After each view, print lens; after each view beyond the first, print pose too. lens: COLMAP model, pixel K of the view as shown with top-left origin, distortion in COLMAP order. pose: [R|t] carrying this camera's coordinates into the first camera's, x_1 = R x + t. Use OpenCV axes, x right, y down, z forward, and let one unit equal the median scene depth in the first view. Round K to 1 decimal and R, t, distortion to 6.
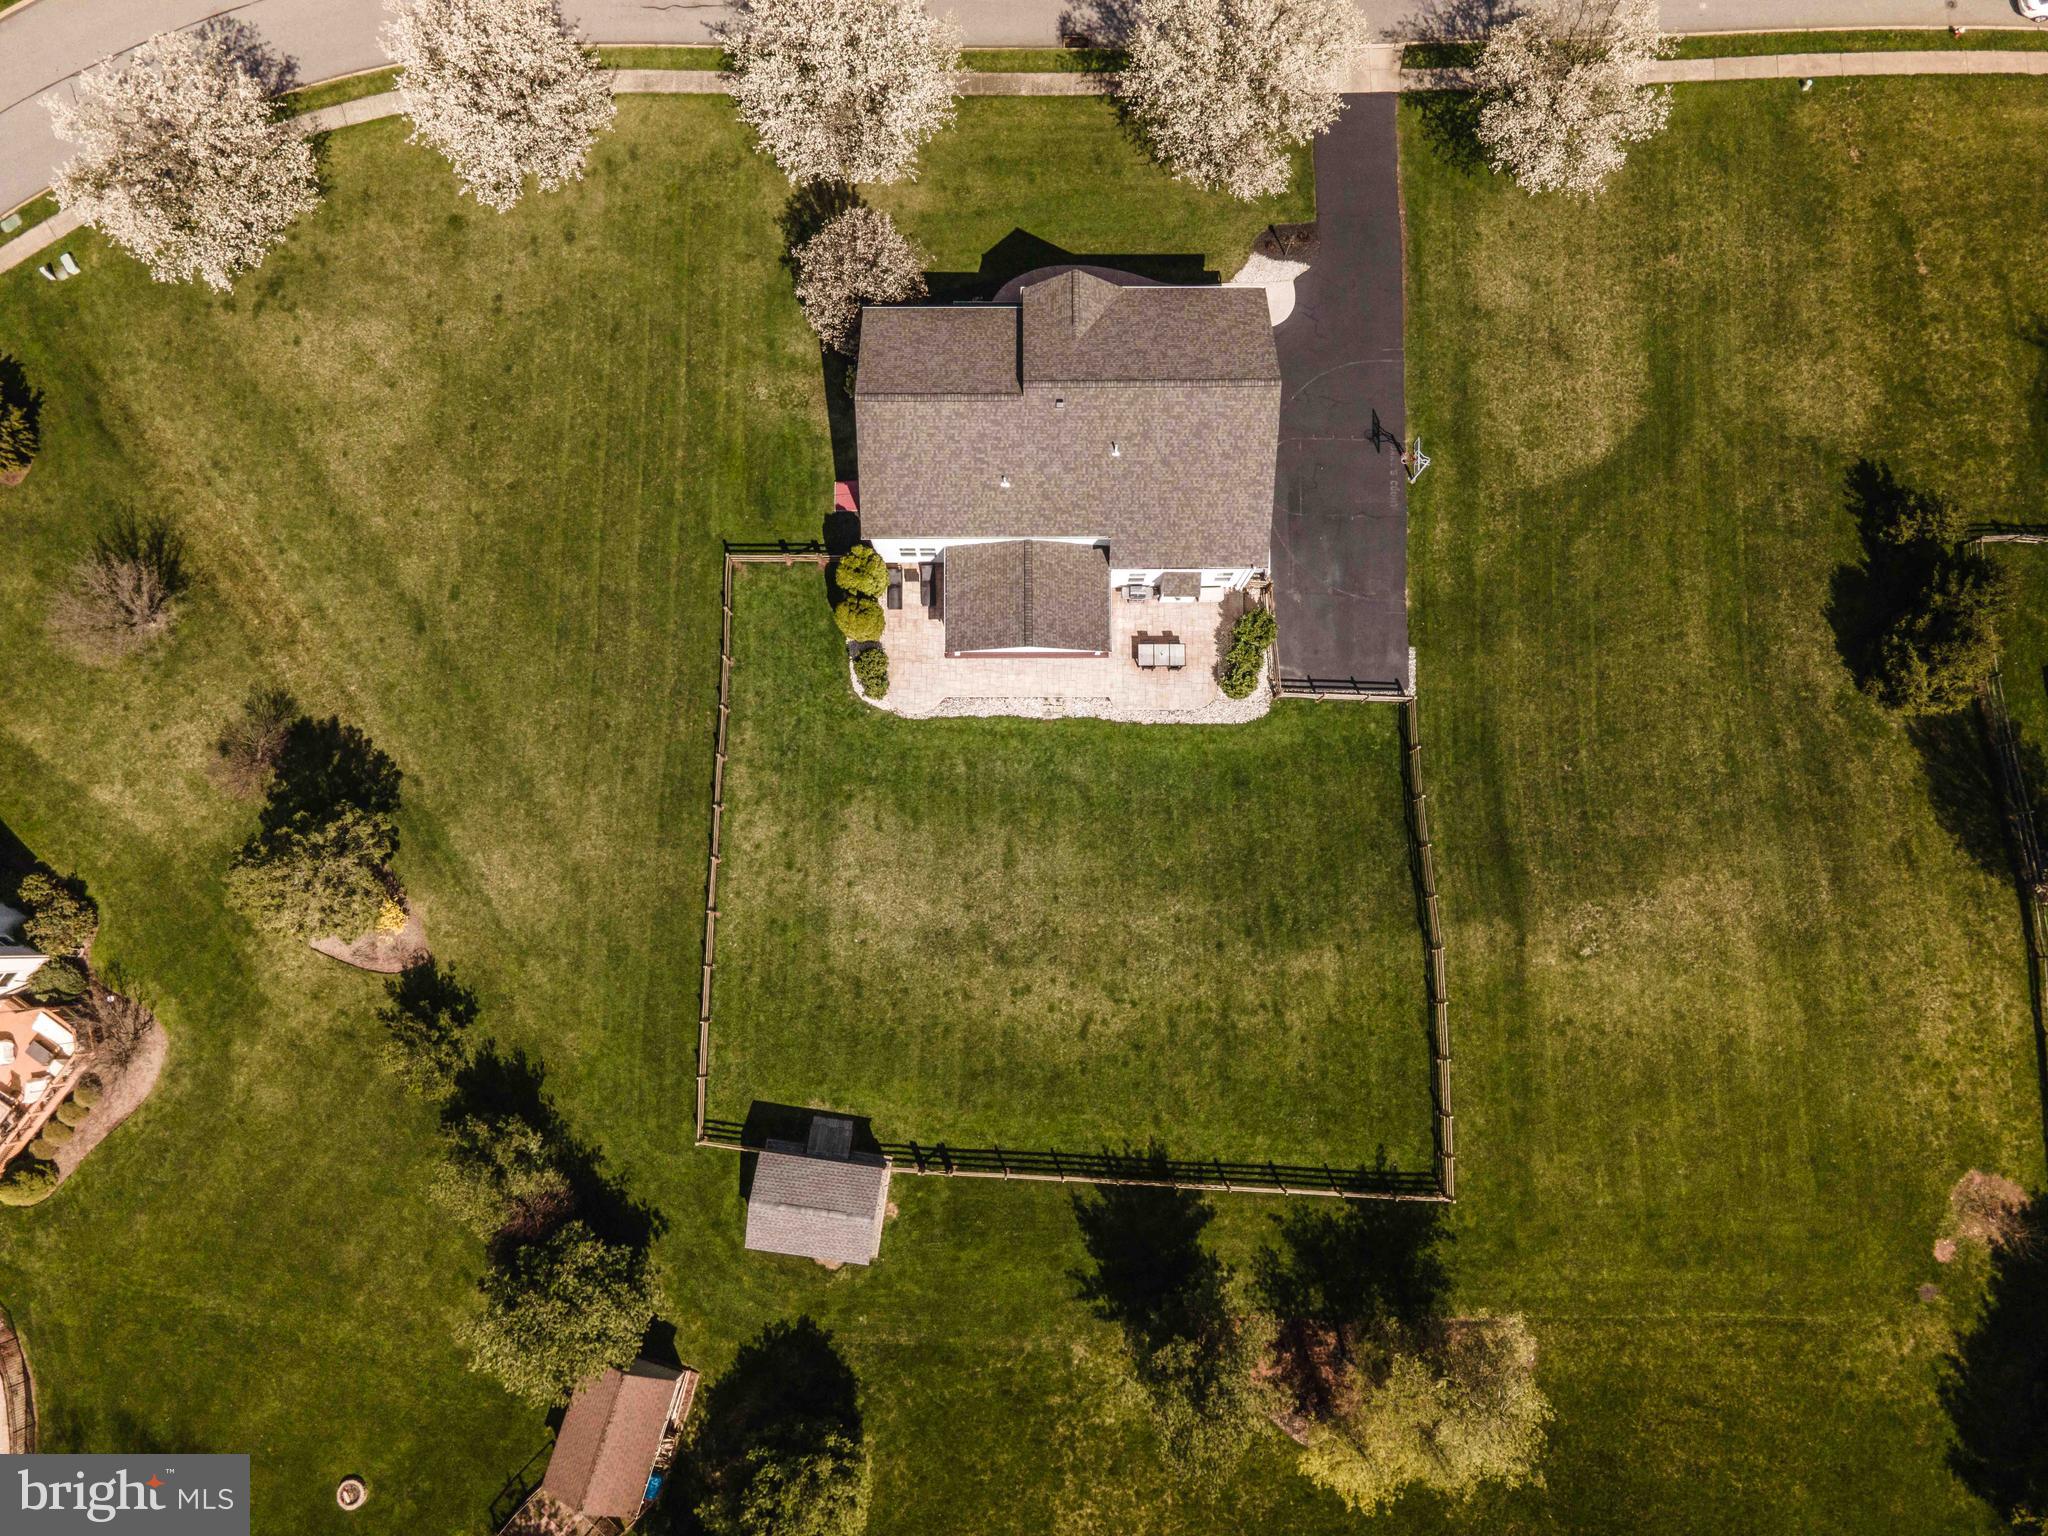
lens RADIAL K [[1500.1, 0, 1011.9], [0, 1500.1, 755.6], [0, 0, 1]] dist [0.021381, 0.031816]
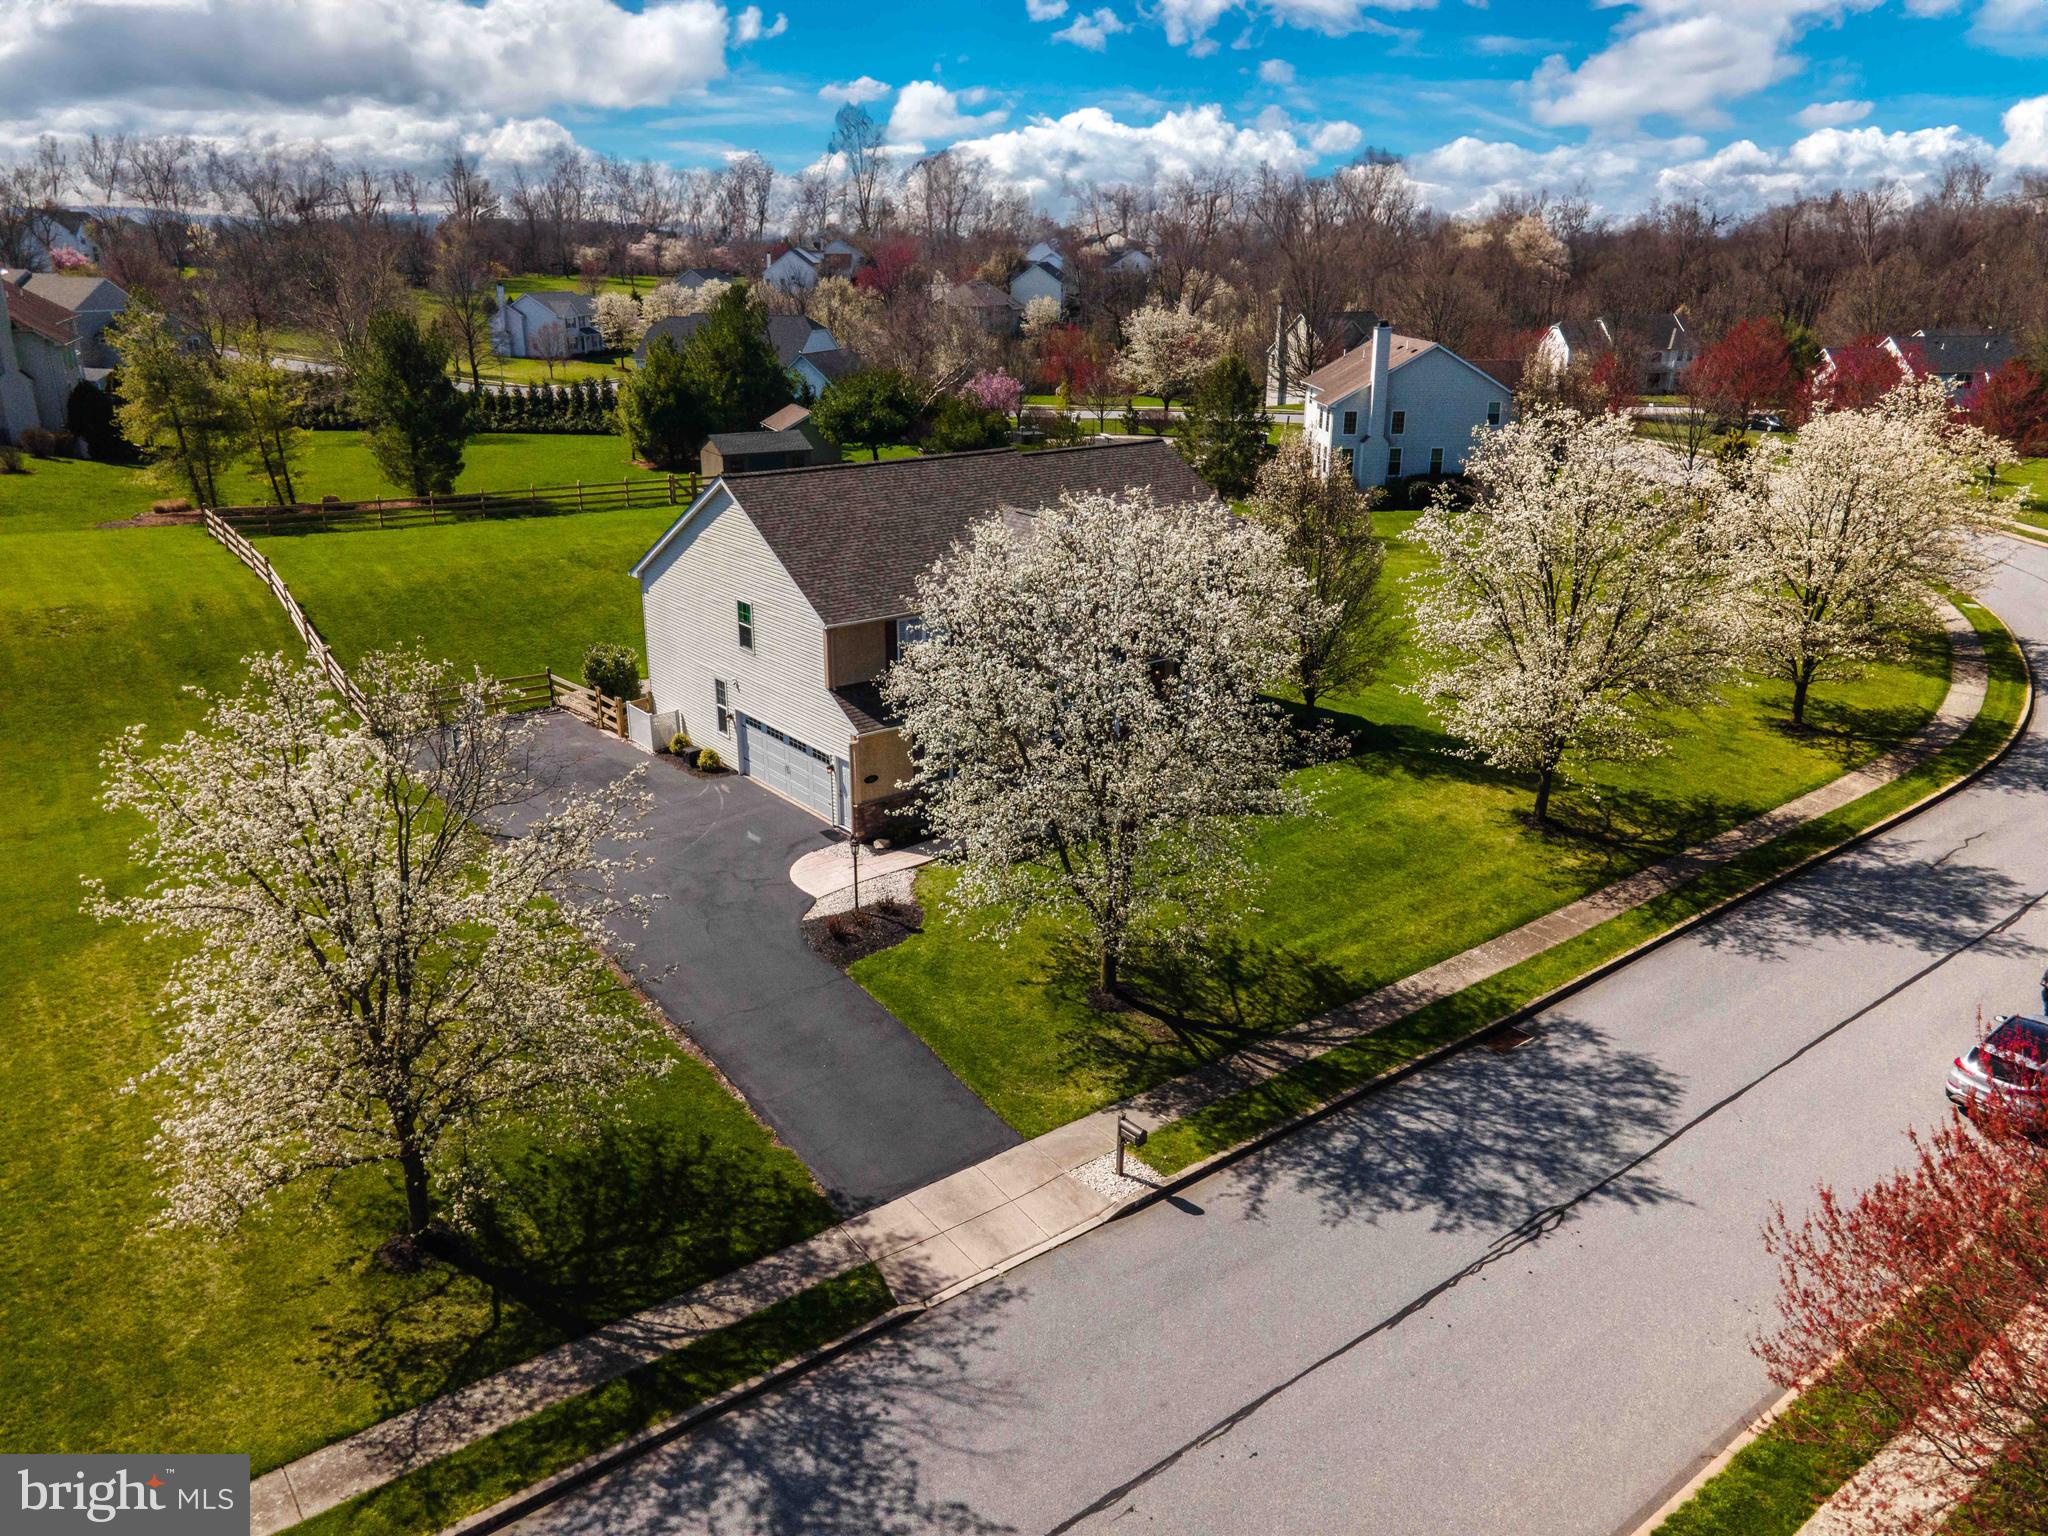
lens RADIAL K [[1500.1, 0, 1030.5], [0, 1500.1, 748.6], [0, 0, 1]] dist [0.021381, 0.031816]
pose [[-0.784272, 0.197770, -0.588052, 0.441102], [-0.615893, -0.133914, 0.776365, -0.787232], [0.074794, 0.971058, 0.226830, 0.866060]]
